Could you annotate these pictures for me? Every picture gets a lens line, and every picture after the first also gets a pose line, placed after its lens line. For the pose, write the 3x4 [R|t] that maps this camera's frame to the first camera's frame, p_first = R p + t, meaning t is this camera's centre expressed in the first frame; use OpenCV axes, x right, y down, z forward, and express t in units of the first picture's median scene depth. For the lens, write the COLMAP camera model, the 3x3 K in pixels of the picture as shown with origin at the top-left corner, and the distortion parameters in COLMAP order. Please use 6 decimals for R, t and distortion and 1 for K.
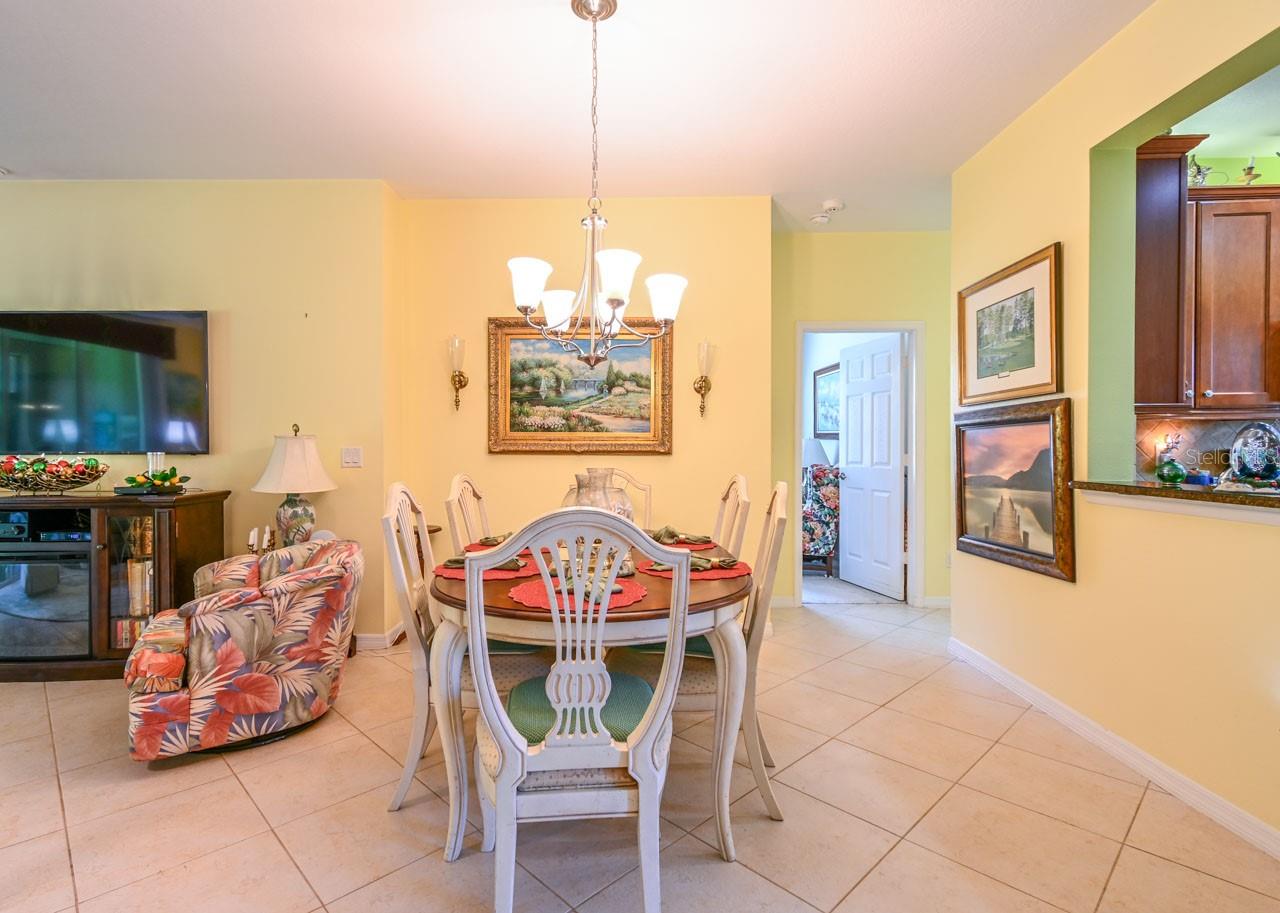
lens RADIAL K [[628.6, 0, 621.5], [0, 628.6, 453.9], [0, 0, 1]] dist [0.016420, -0.000024]
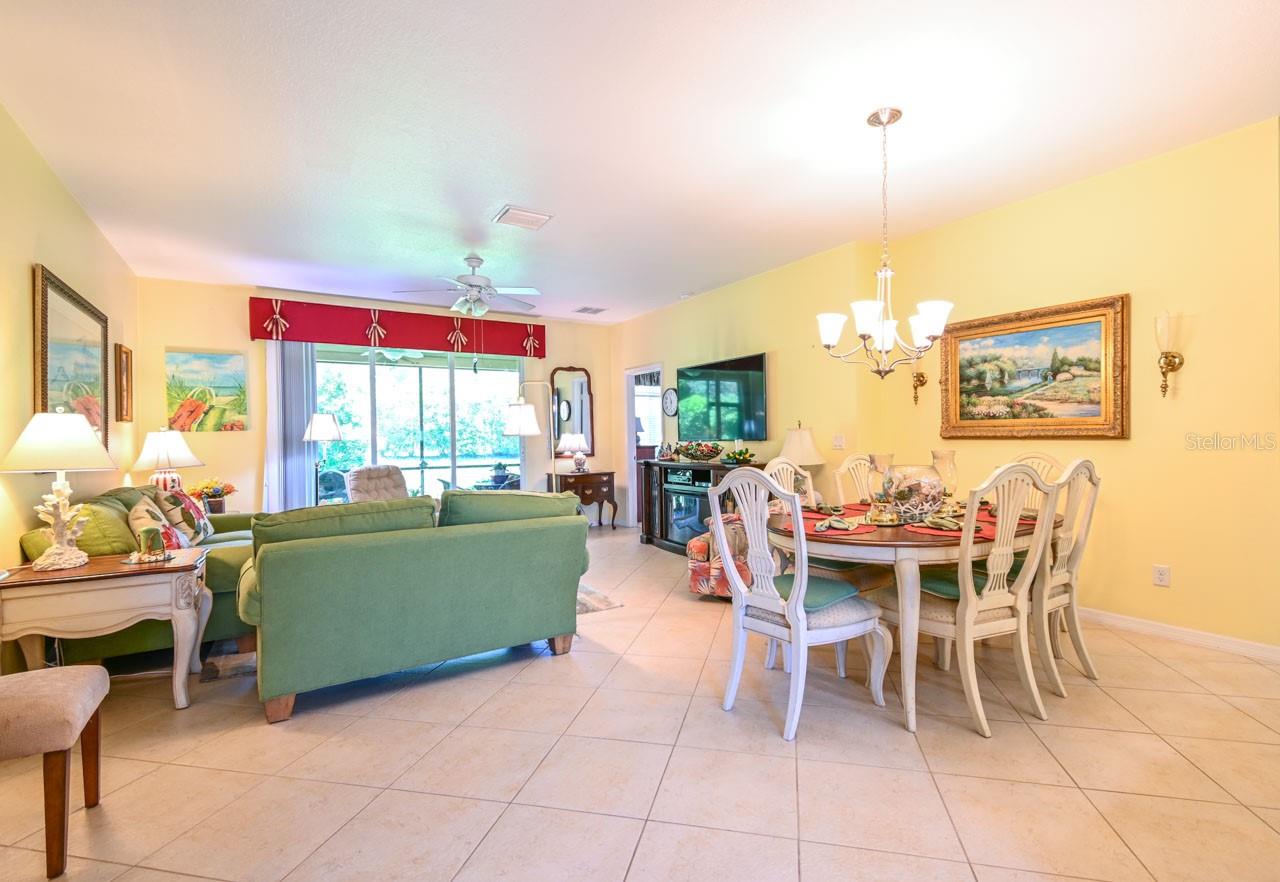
lens RADIAL K [[604.2, 0, 658.0], [0, 604.2, 443.5], [0, 0, 1]] dist [0.017157, 0.000189]
pose [[0.558782, 0.000914, -0.829314, 0.518901], [0.004415, 0.999982, 0.004077, 0.000659], [0.829303, -0.005939, 0.558767, -0.107580]]
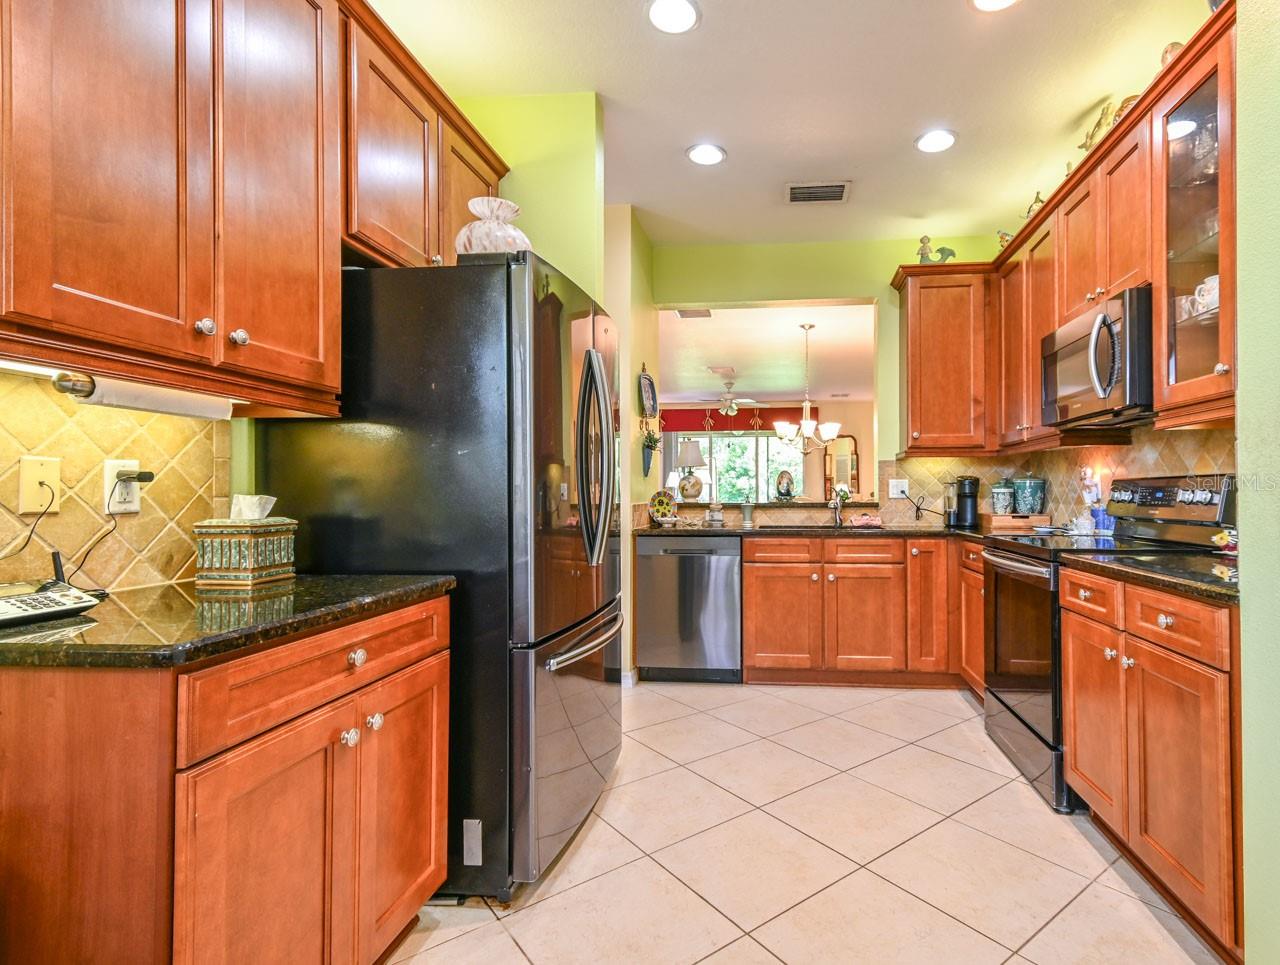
lens RADIAL K [[677.7, 0, 640.0], [0, 677.7, 482.5], [0, 0, 1]] dist [-0.000238, -0.000055]
pose [[-0.195036, -0.013610, -0.980702, 2.011449], [-0.009785, 0.999881, -0.011930, 0.014082], [0.980747, 0.007269, -0.195146, 0.574597]]
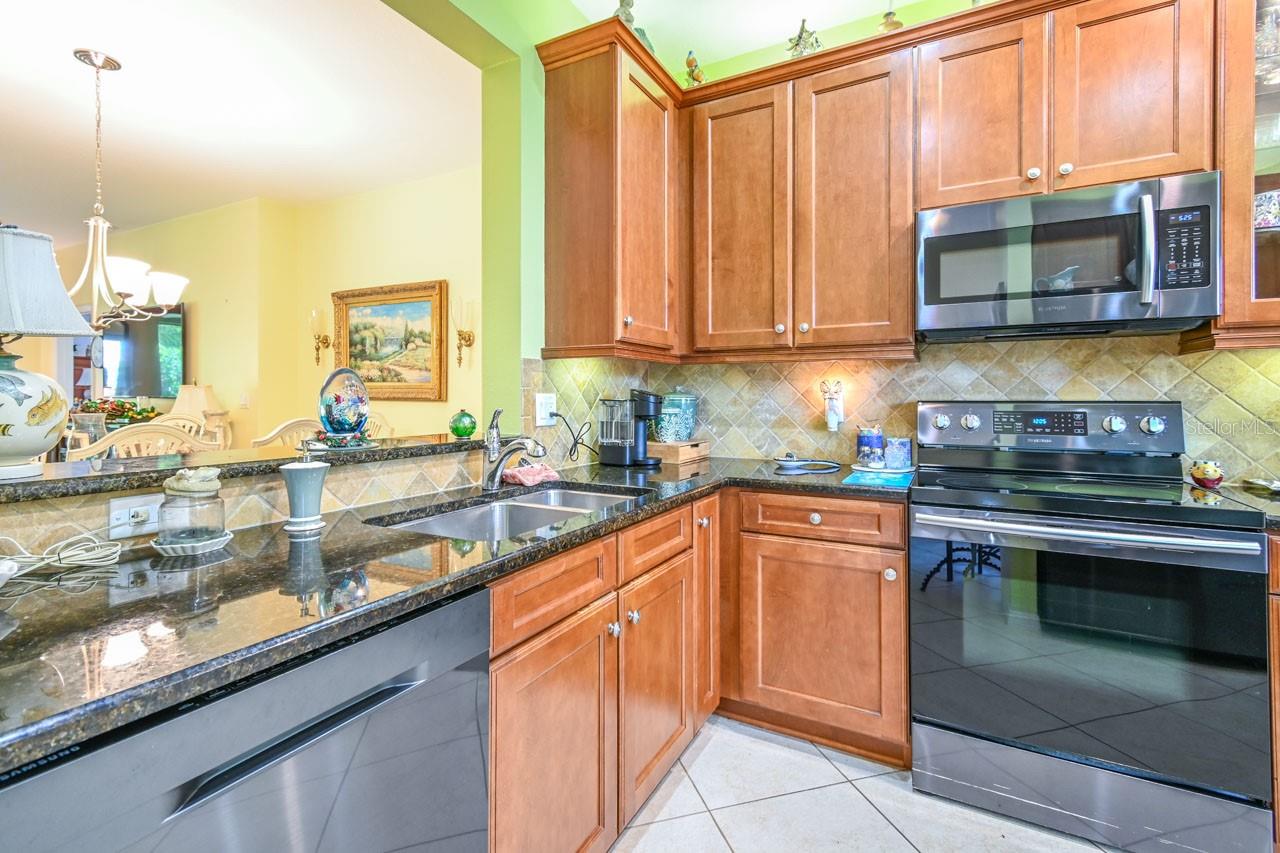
lens RADIAL K [[587.8, 0, 644.3], [0, 587.8, 395.6], [0, 0, 1]] dist [0.027459, -0.000024]
pose [[0.889059, 0.003688, -0.457779, 1.021752], [-0.007807, 0.999944, -0.007106, -0.006192], [0.457727, 0.009891, 0.889038, 0.269763]]
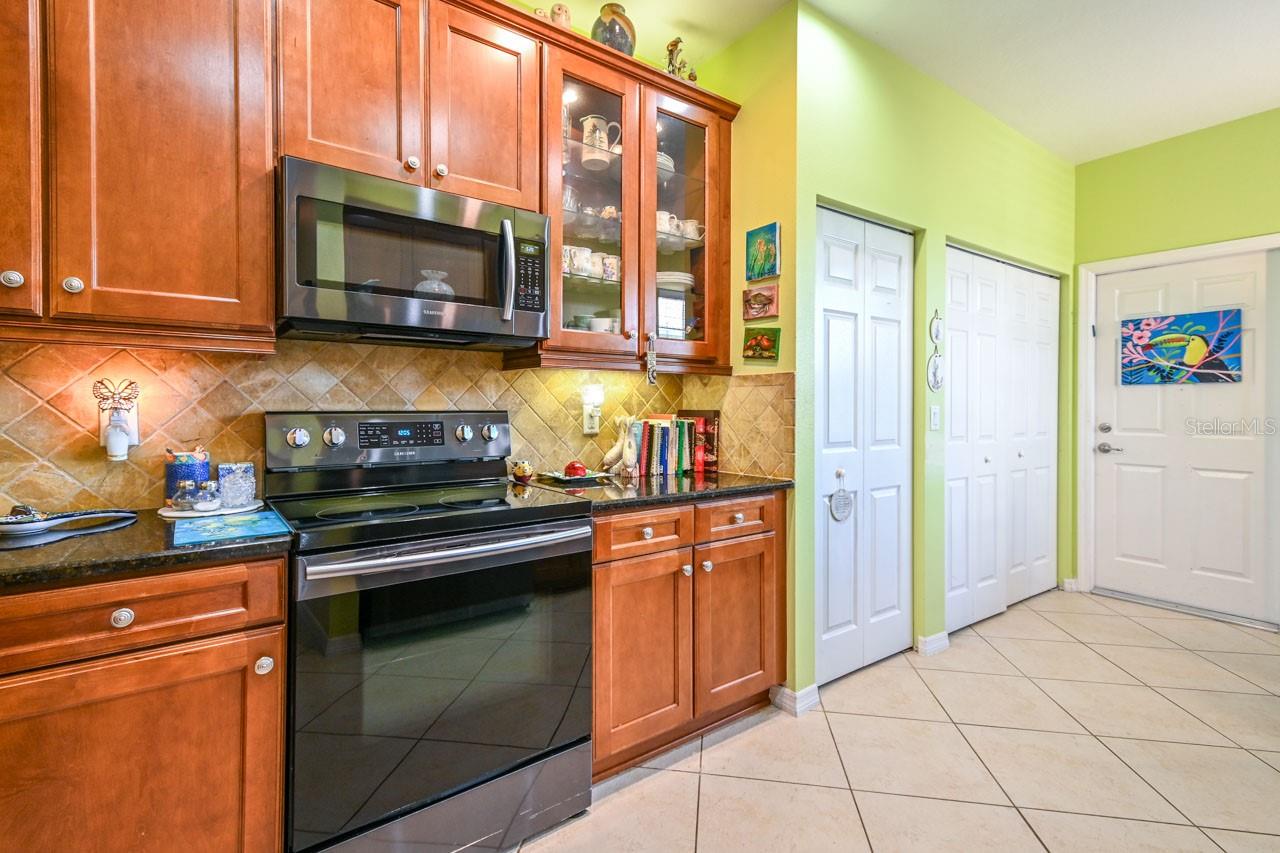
lens RADIAL K [[586.1, 0, 624.3], [0, 586.1, 407.6], [0, 0, 1]] dist [0.016865, -0.000598]
pose [[0.799970, 0.005674, 0.600013, 0.930873], [-0.000739, 0.999964, -0.008471, -0.006965], [-0.600039, 0.006333, 0.799945, 0.424336]]
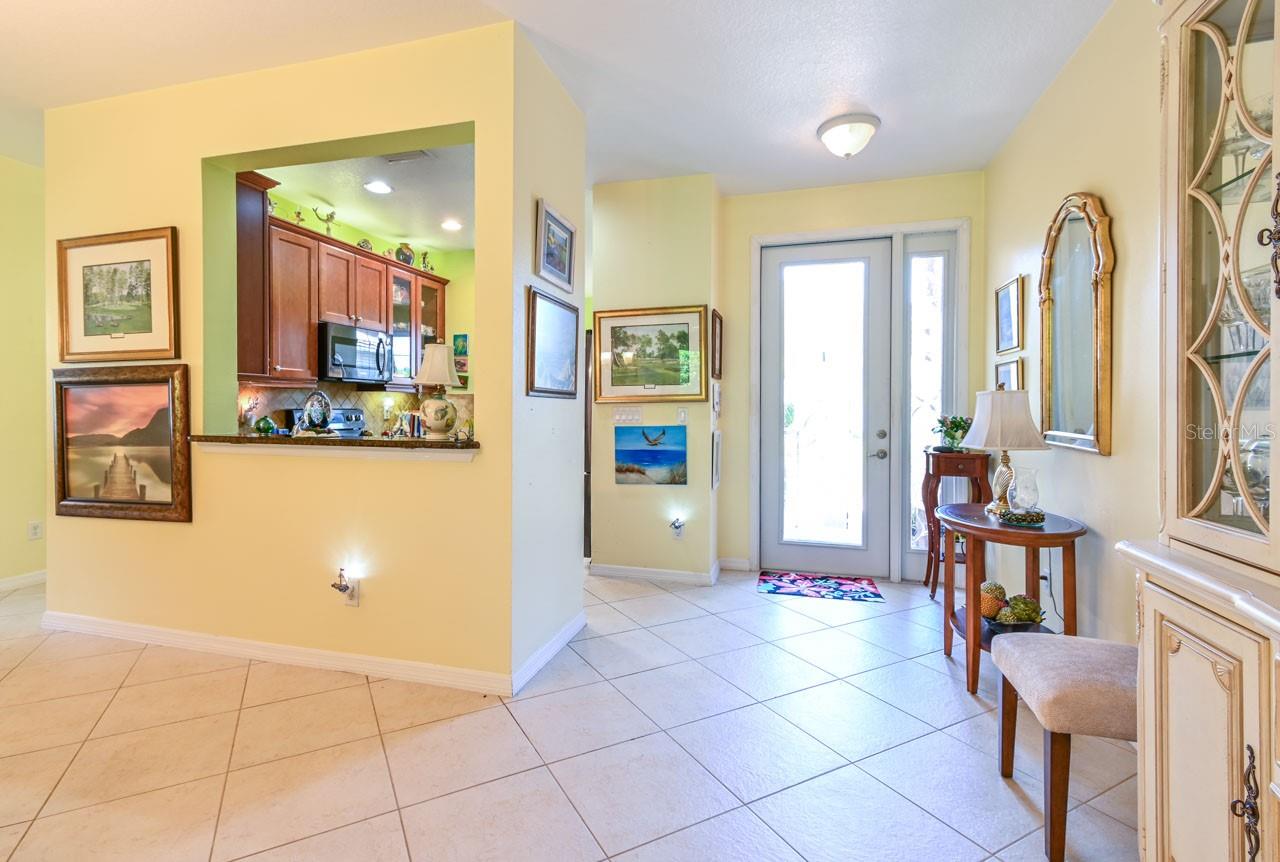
lens RADIAL K [[591.7, 0, 618.7], [0, 591.7, 410.1], [0, 0, 1]] dist [0.011965, 0.000116]
pose [[0.268986, 0.002662, 0.963140, -0.104038], [0.003271, 0.999988, -0.003677, 0.001997], [-0.963139, 0.004139, 0.268974, -0.044291]]
